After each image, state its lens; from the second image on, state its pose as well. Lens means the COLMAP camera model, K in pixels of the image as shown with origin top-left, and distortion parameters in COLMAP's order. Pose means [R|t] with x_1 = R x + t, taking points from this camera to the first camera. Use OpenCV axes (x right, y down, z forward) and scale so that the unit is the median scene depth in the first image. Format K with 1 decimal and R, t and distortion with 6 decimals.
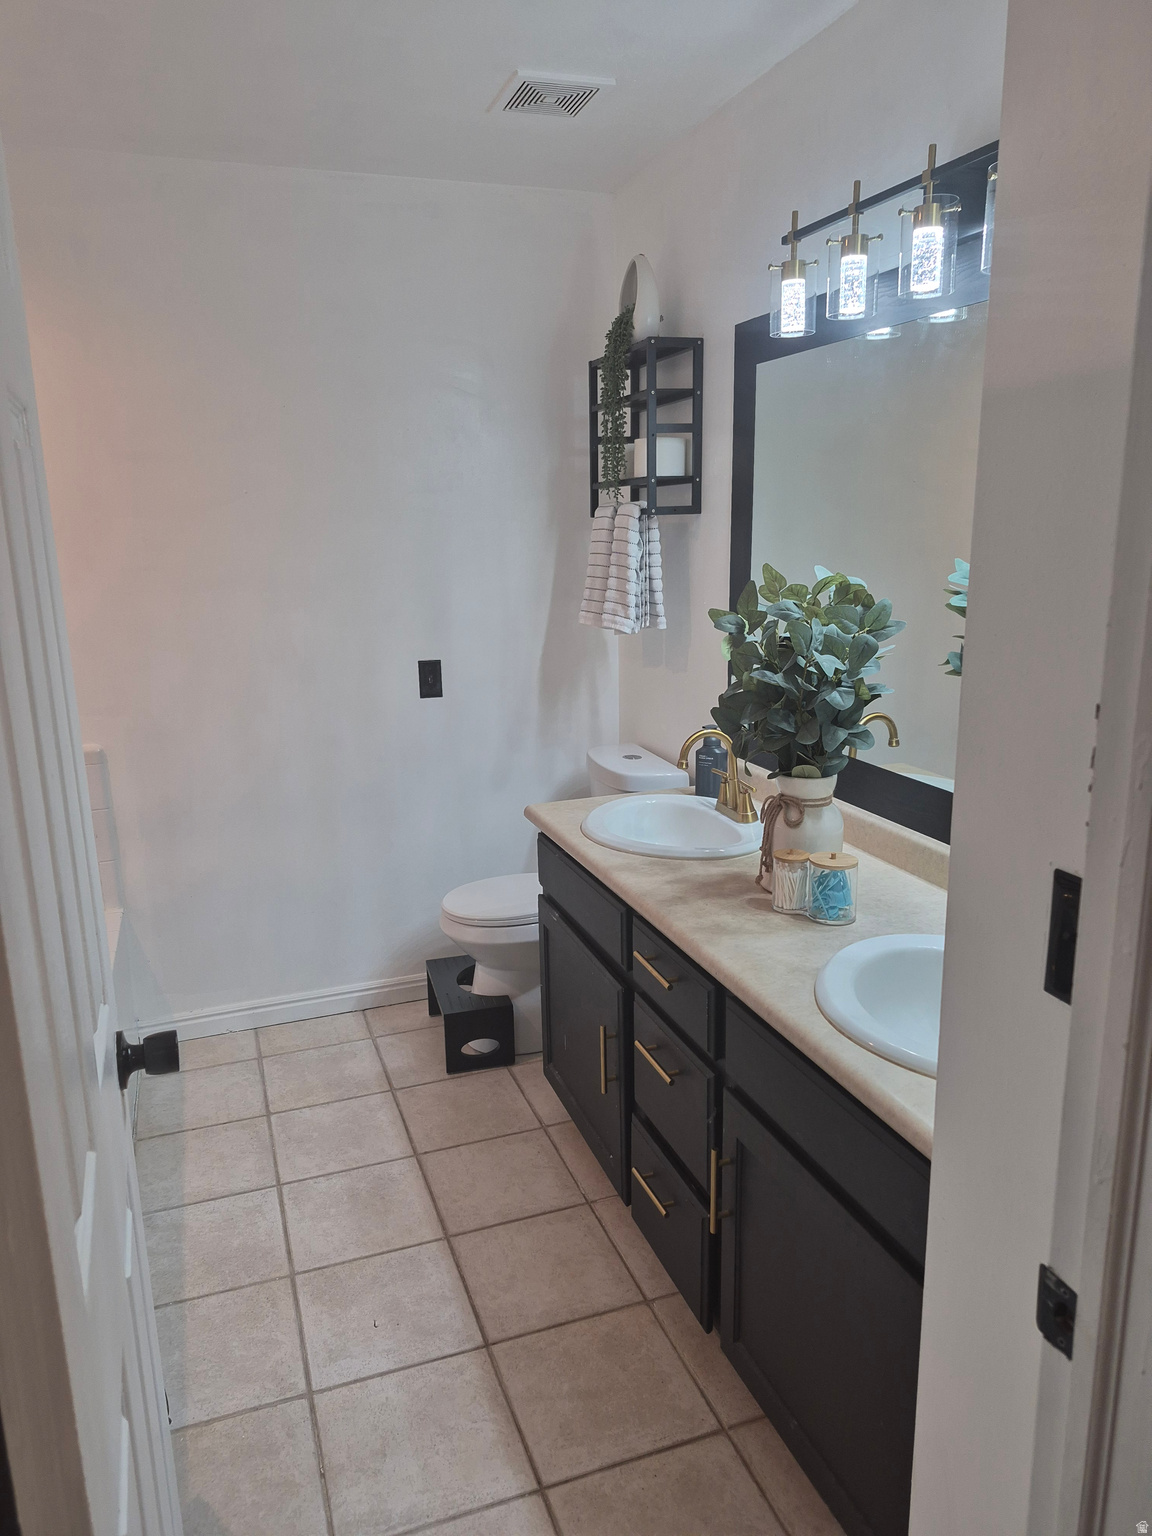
lens RADIAL K [[1051.5, 0, 566.5], [0, 1051.5, 769.2], [0, 0, 1]] dist [0.072999, -0.059063]
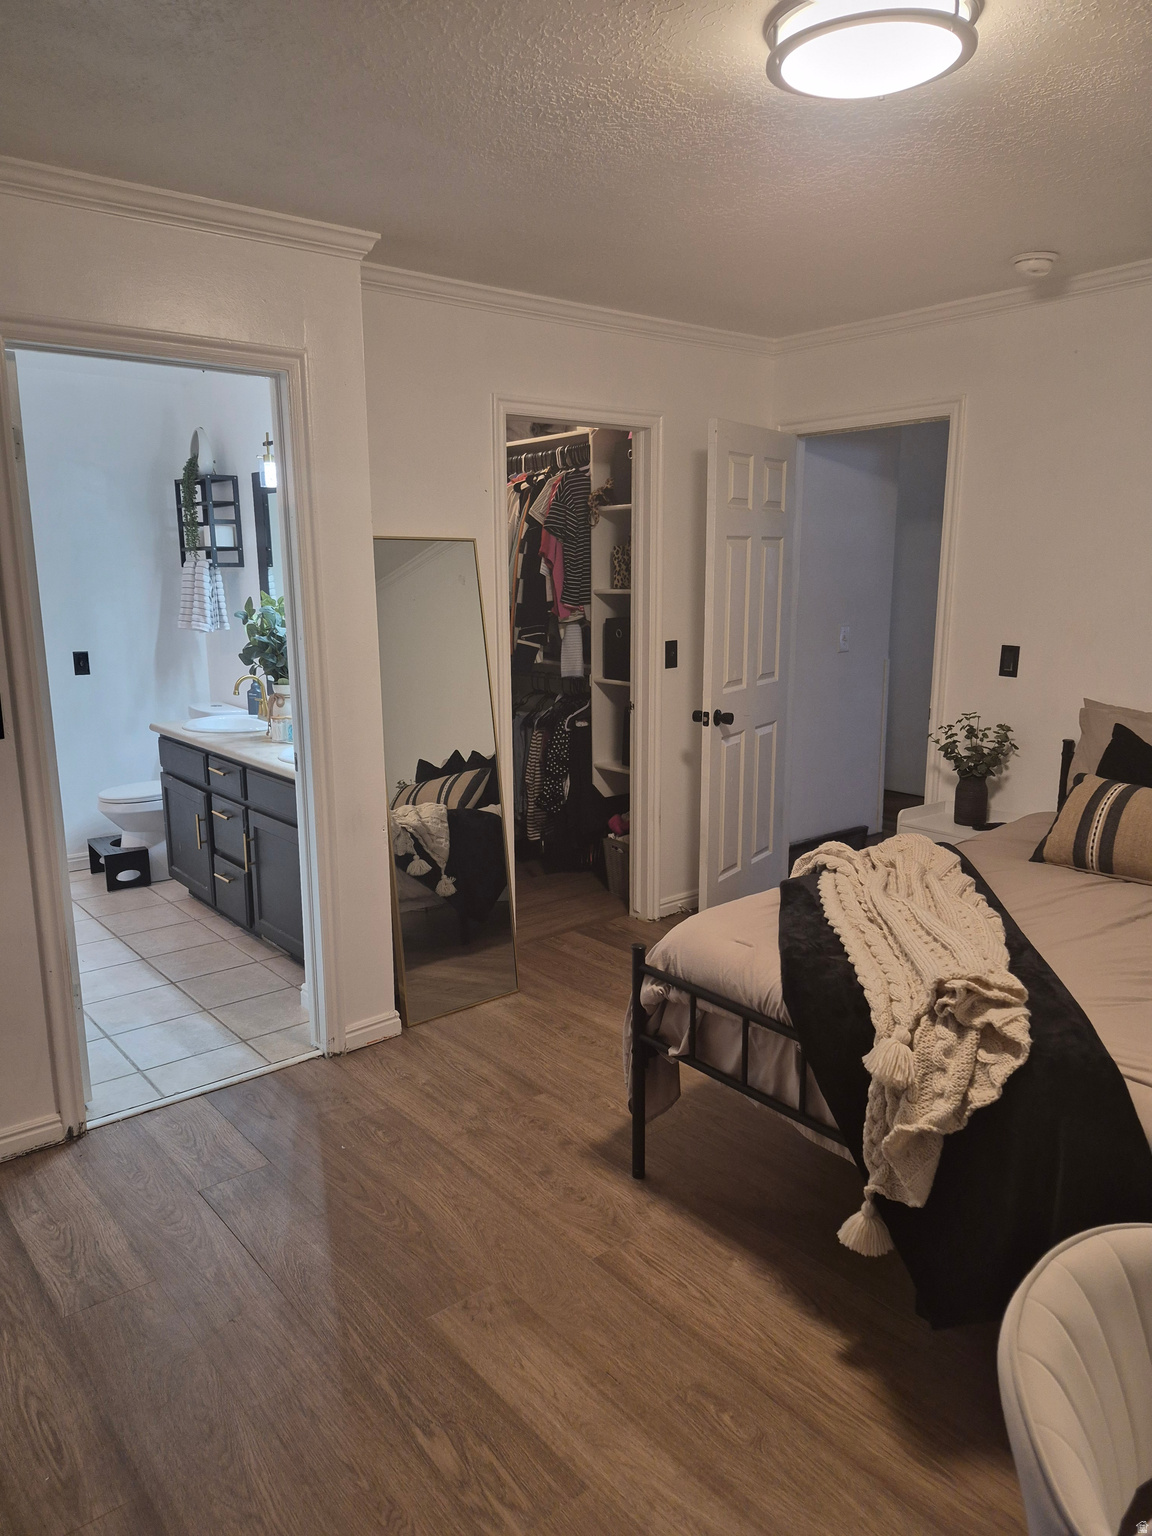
lens RADIAL K [[1051.5, 0, 578.7], [0, 1051.5, 776.1], [0, 0, 1]] dist [0.072999, -0.059063]
pose [[0.938384, -0.051850, 0.341683, 0.022310], [0.065311, 0.997472, -0.028002, 0.209140], [-0.339367, 0.048592, 0.939398, -0.905863]]
